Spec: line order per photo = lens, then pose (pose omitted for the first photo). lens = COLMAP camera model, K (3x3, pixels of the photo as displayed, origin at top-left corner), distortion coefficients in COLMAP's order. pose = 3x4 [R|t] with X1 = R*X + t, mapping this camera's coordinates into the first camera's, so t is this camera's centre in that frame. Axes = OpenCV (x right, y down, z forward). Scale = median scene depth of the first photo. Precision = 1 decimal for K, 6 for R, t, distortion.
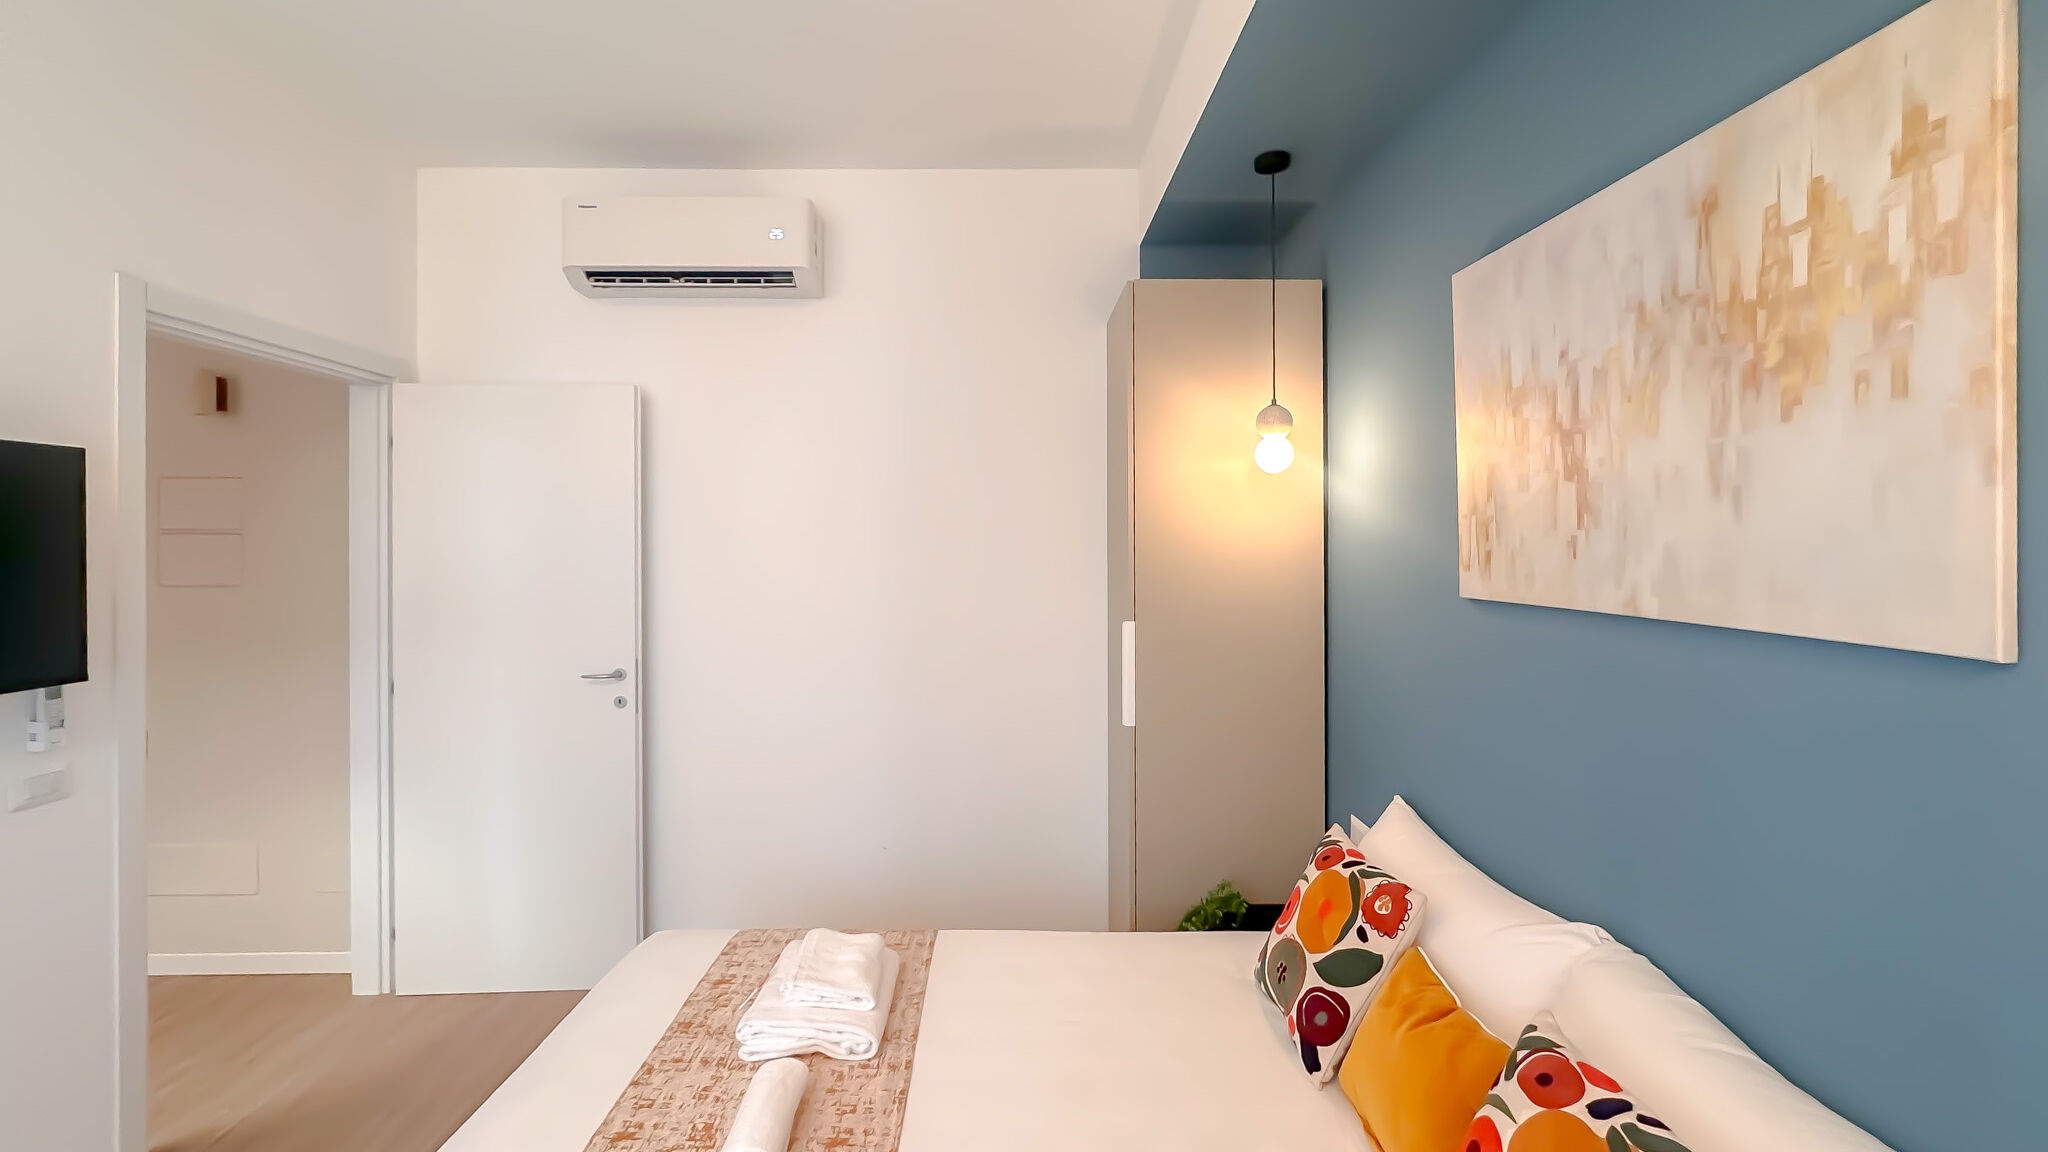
lens RADIAL K [[831.0, 0, 1038.6], [0, 831.0, 544.9], [0, 0, 1]] dist [-0.005963, 0.002166]
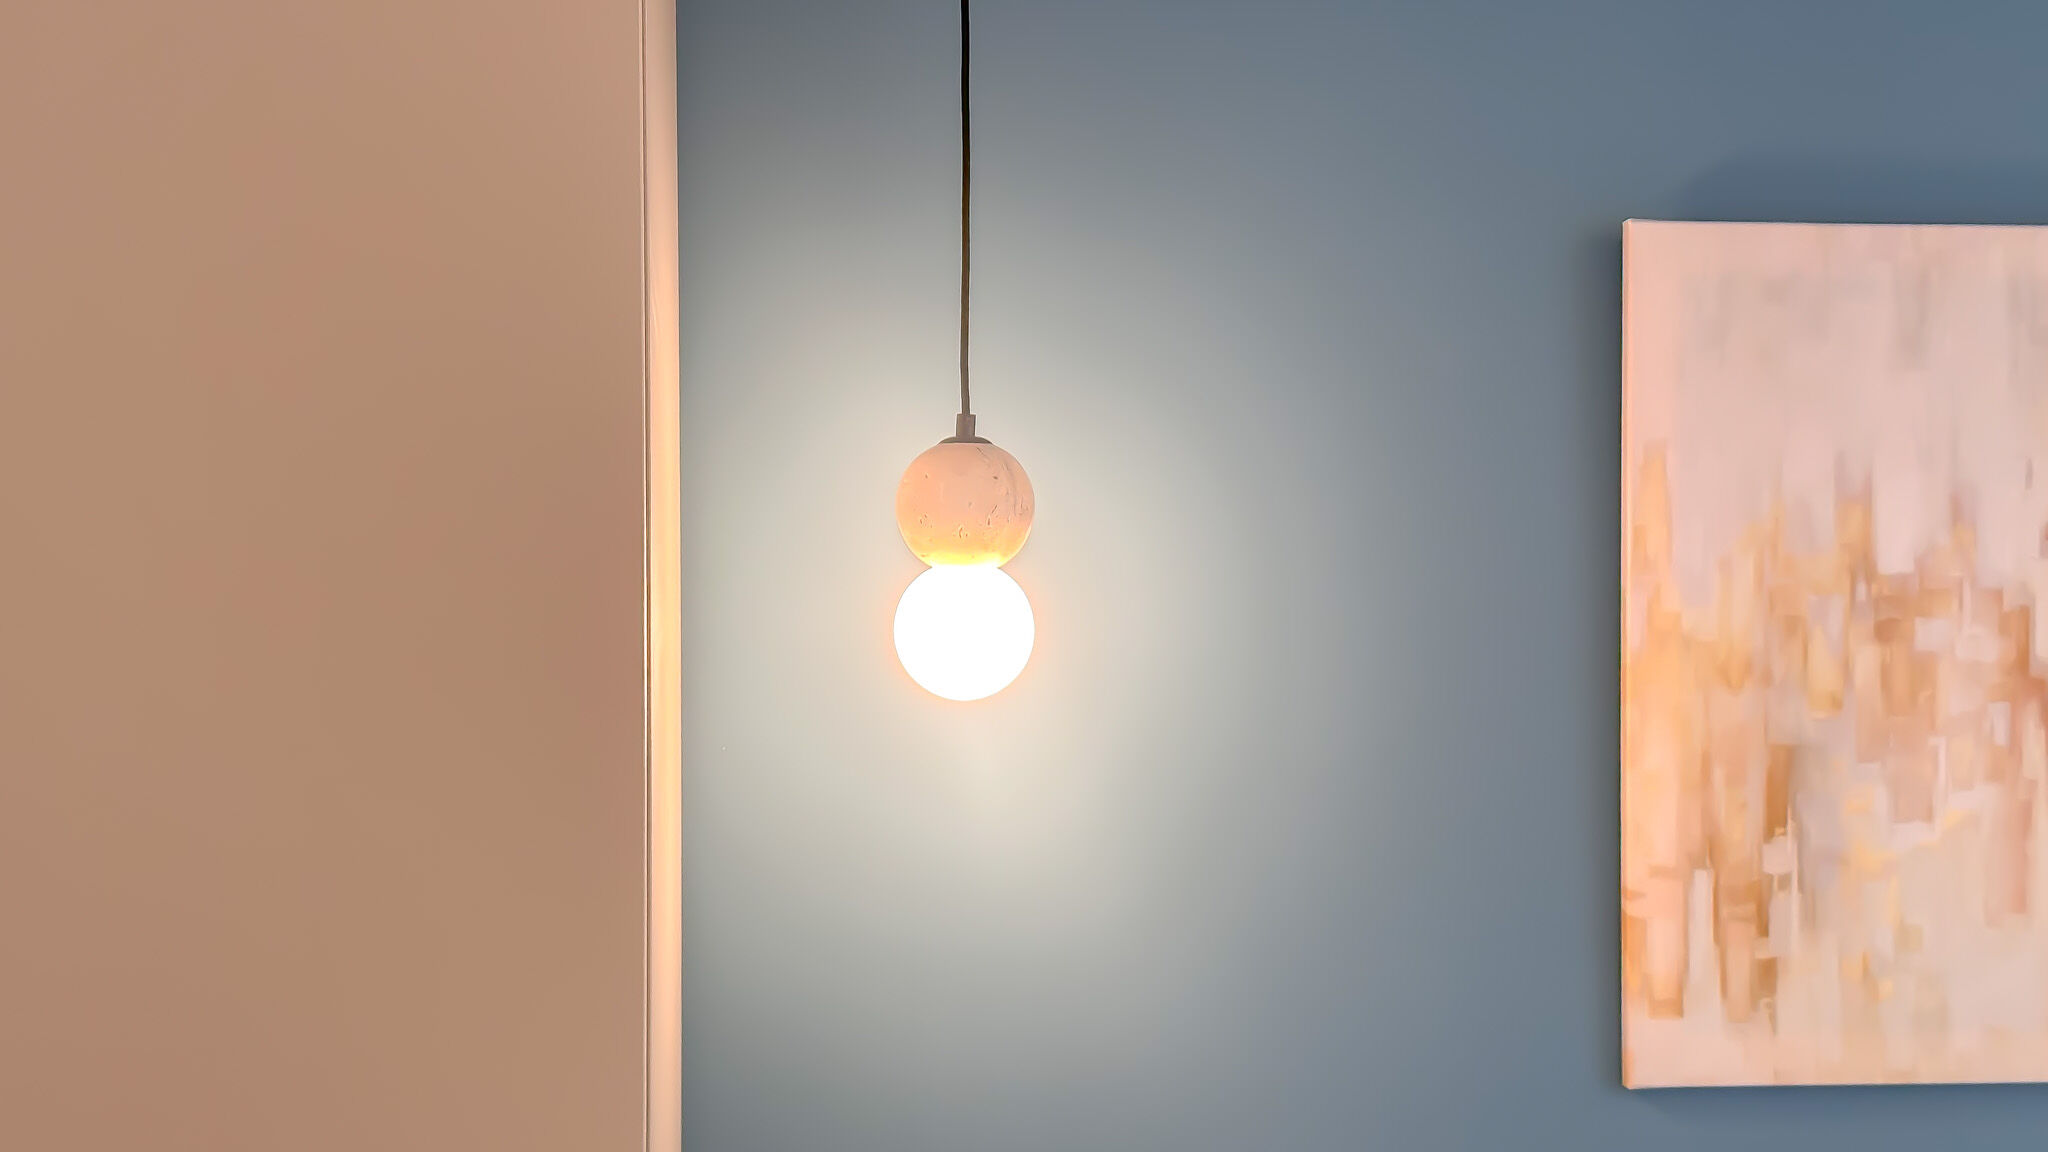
lens RADIAL K [[2835.9, 0, 1025.1], [0, 2835.9, 569.5], [0, 0, 1]] dist [0.112355, 0.000000]
pose [[-0.037352, 0.015606, 0.999180, -1.134743], [0.004517, 0.999870, -0.015448, -0.223676], [-0.999292, 0.003937, -0.037417, 1.956333]]
